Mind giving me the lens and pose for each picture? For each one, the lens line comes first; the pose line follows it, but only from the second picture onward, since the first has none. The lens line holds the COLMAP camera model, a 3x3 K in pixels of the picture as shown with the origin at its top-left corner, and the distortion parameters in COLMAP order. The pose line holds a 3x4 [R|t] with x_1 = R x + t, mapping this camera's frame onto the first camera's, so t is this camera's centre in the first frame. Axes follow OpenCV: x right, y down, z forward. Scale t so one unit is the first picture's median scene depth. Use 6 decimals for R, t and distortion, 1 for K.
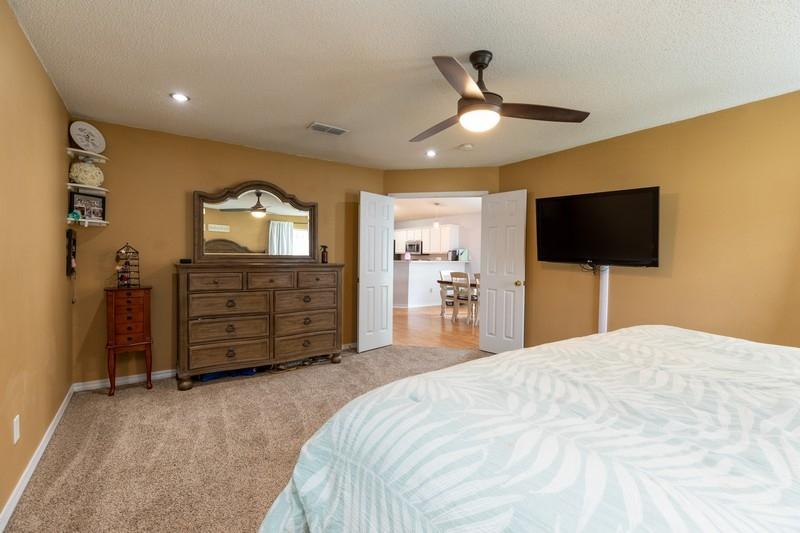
lens RADIAL K [[358.9, 0, 398.2], [0, 358.9, 267.4], [0, 0, 1]] dist [0.000519, -0.002656]
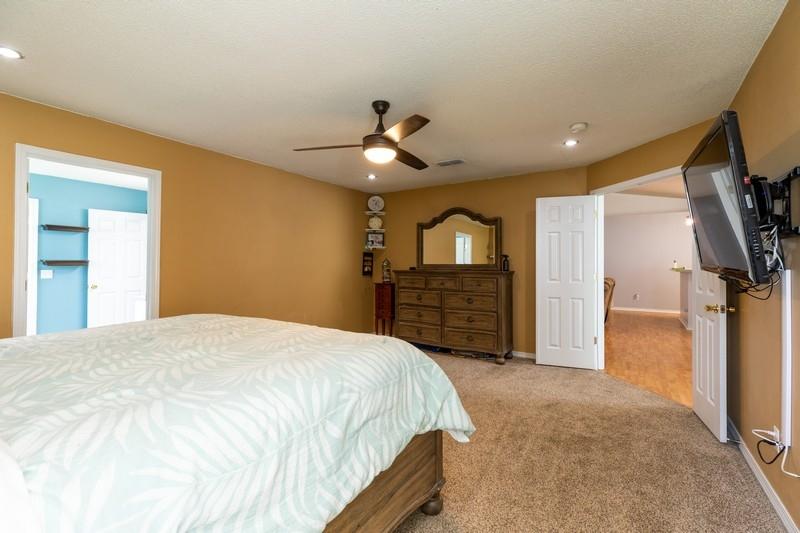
lens RADIAL K [[358.9, 0, 399.0], [0, 358.9, 261.1], [0, 0, 1]] dist [0.000519, -0.002656]
pose [[0.371267, -0.018510, -0.928342, 0.816976], [-0.028256, 0.999113, -0.031222, 0.000877], [0.928096, 0.037823, 0.370414, 0.357313]]
